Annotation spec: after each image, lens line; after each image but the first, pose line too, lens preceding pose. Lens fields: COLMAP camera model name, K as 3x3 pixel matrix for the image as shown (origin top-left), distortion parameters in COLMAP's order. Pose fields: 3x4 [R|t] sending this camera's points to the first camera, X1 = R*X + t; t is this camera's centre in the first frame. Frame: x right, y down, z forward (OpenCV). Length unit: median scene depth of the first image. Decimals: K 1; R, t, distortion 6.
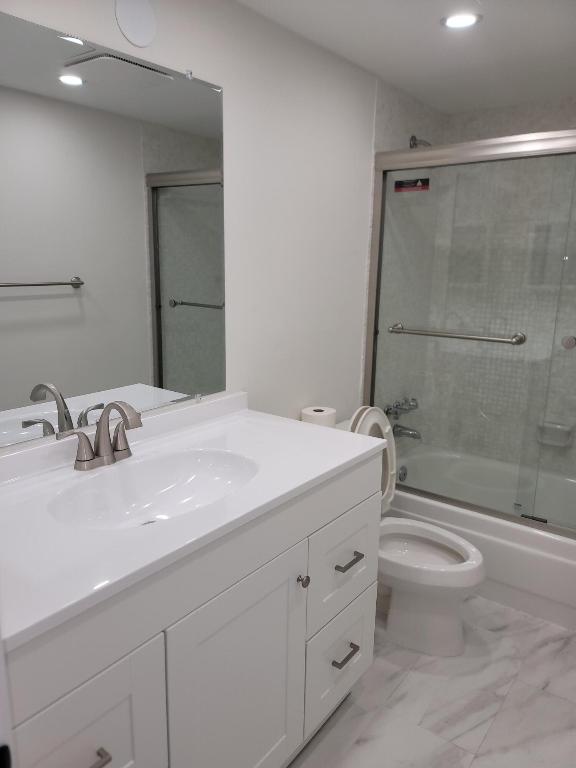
lens RADIAL K [[590.1, 0, 305.4], [0, 590.1, 392.9], [0, 0, 1]] dist [0.081281, -0.093220]
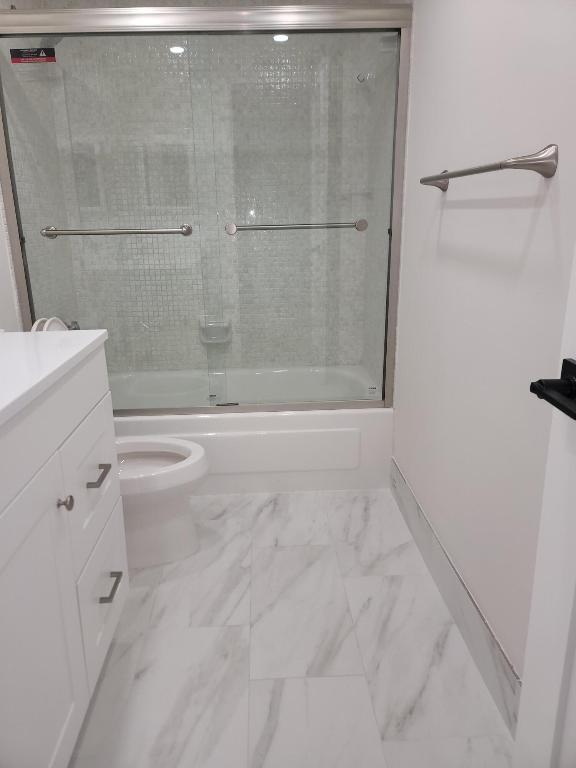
lens RADIAL K [[556.4, 0, 285.2], [0, 556.4, 381.2], [0, 0, 1]] dist [0.084671, -0.077545]
pose [[0.772696, -0.210633, 0.598811, -0.133464], [0.188840, 0.976908, 0.099952, 0.096729], [-0.606036, 0.035847, 0.794629, 0.158566]]
